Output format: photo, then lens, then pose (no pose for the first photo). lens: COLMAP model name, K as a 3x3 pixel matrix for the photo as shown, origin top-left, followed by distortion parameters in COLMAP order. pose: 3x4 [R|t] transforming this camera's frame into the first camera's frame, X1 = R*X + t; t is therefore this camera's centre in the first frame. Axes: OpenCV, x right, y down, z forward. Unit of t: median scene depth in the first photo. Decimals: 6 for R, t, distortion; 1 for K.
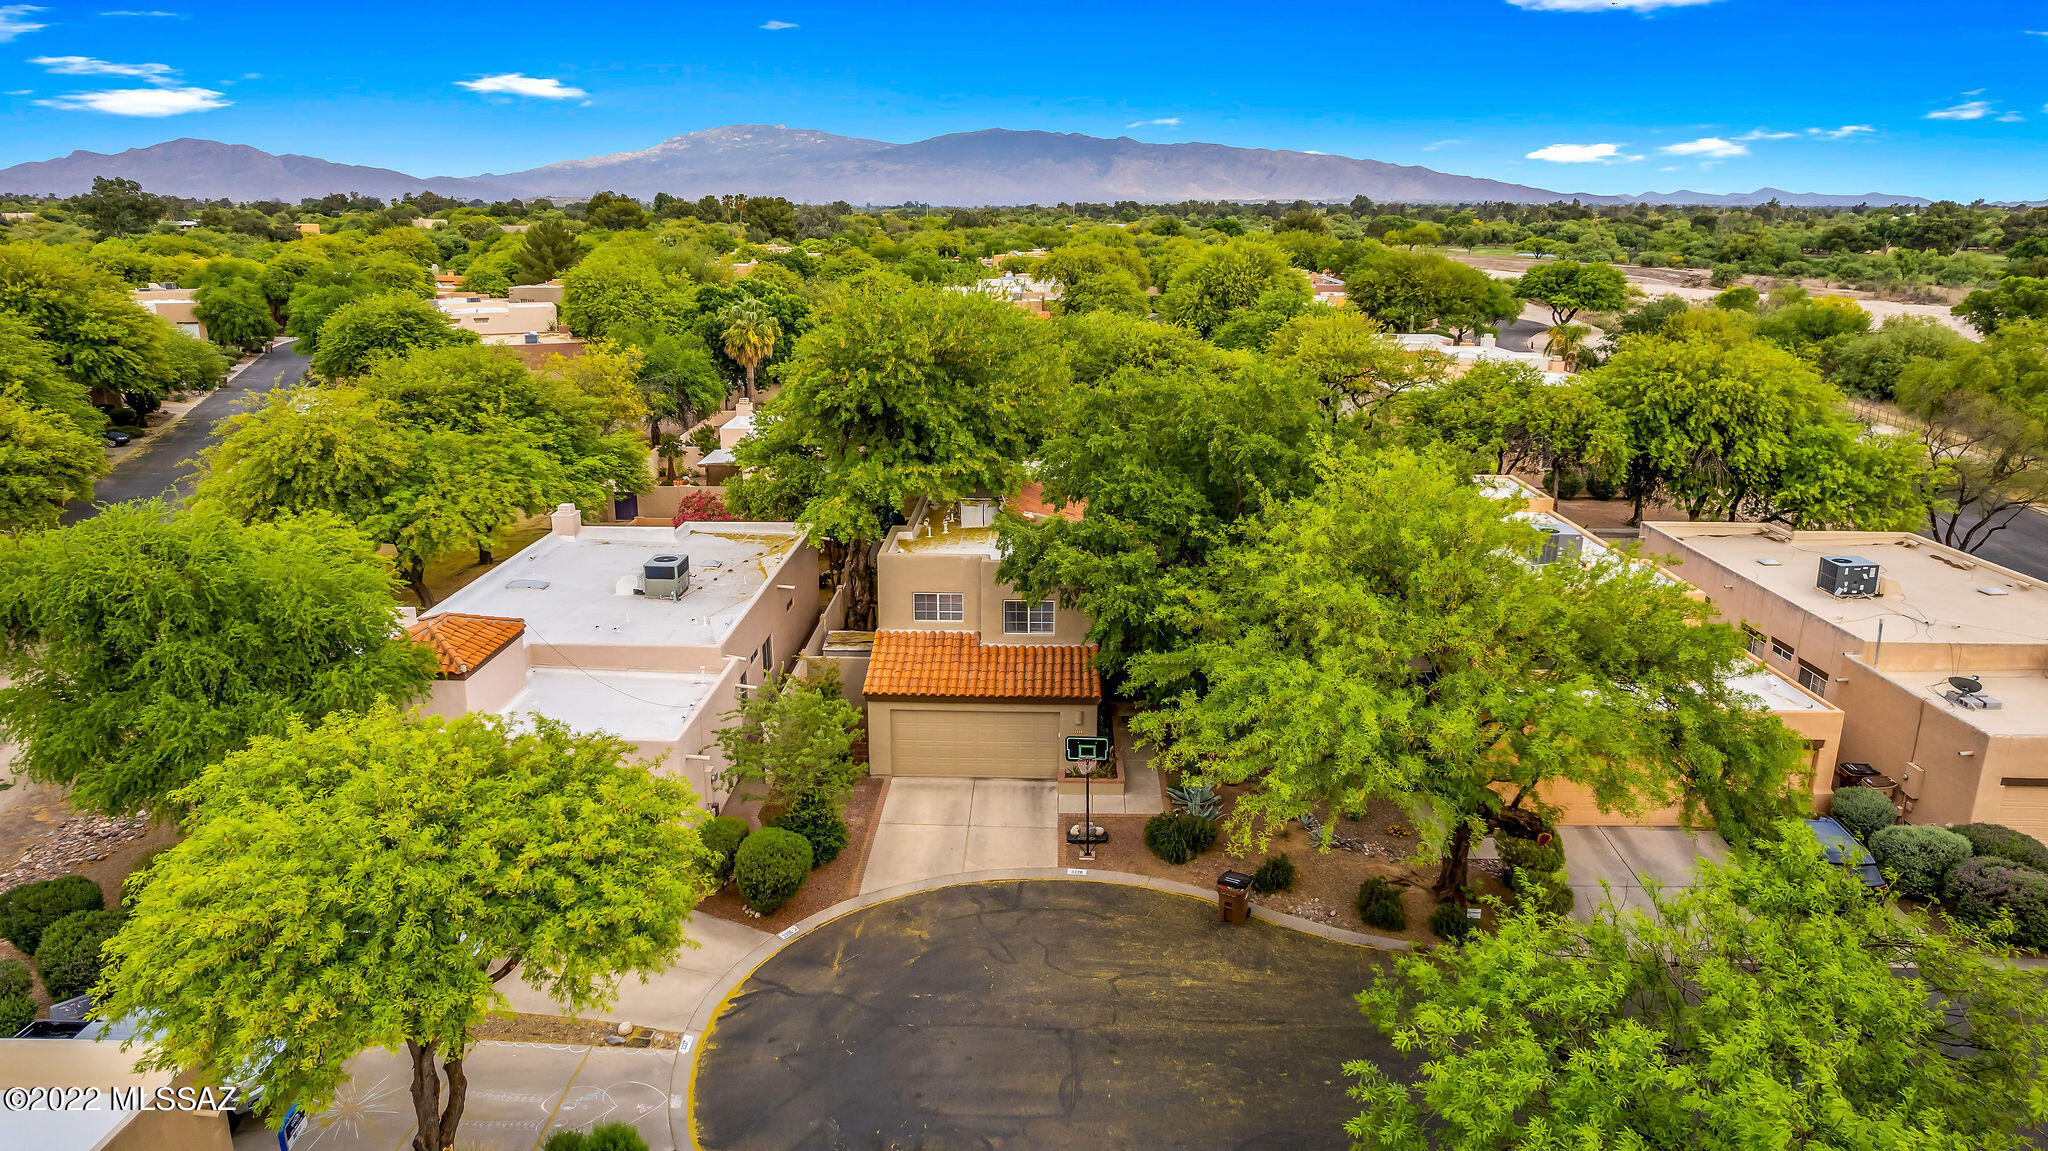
lens RADIAL K [[1311.3, 0, 1024.0], [0, 1311.3, 575.5], [0, 0, 1]] dist [-0.092080, 0.079644]
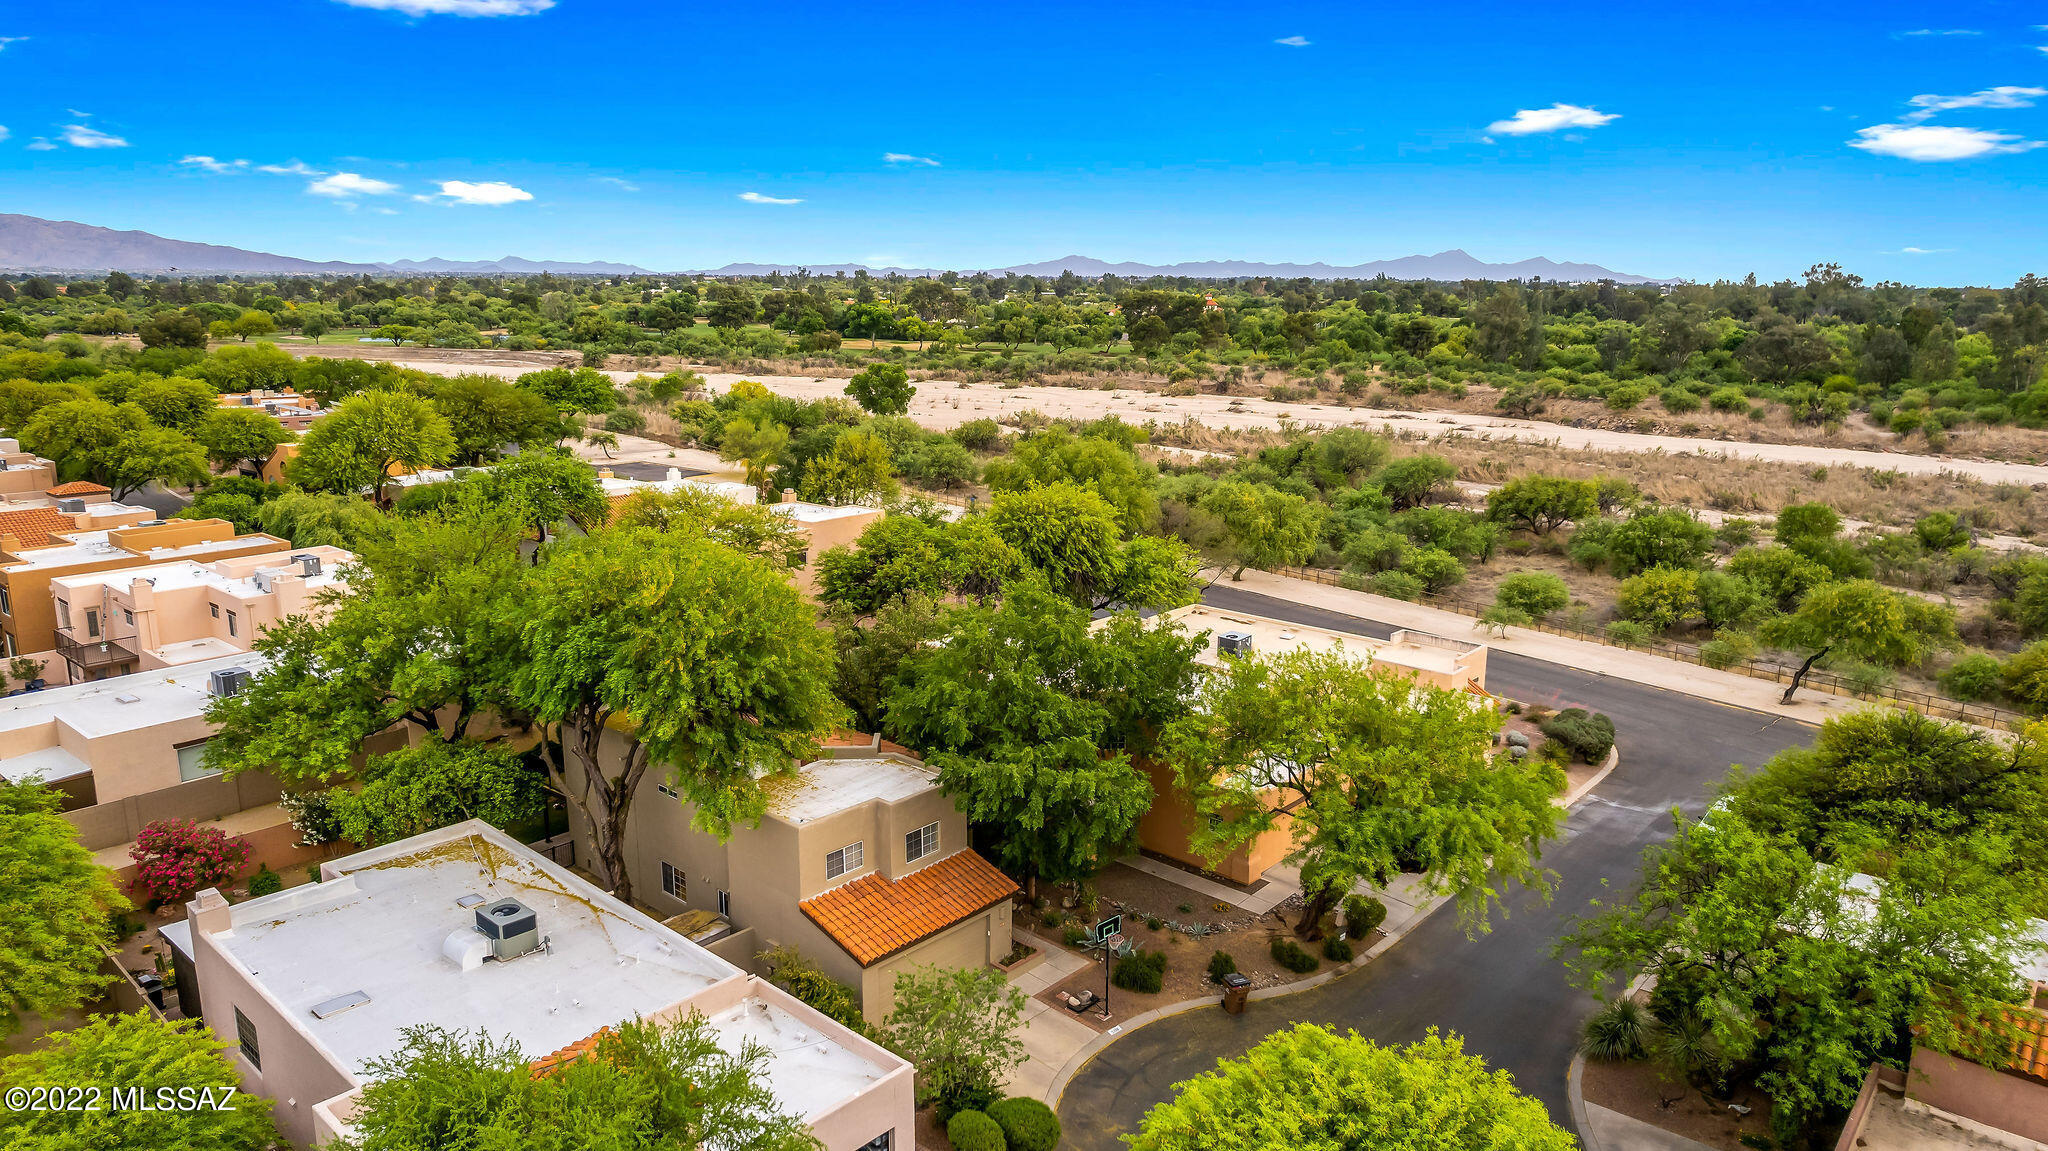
lens RADIAL K [[1311.3, 0, 1024.0], [0, 1311.3, 575.5], [0, 0, 1]] dist [-0.092080, 0.079644]
pose [[0.639058, -0.162043, 0.751896, -0.095006], [0.199415, 0.979036, 0.041506, -0.027944], [-0.742858, 0.123414, 0.657974, 0.025768]]
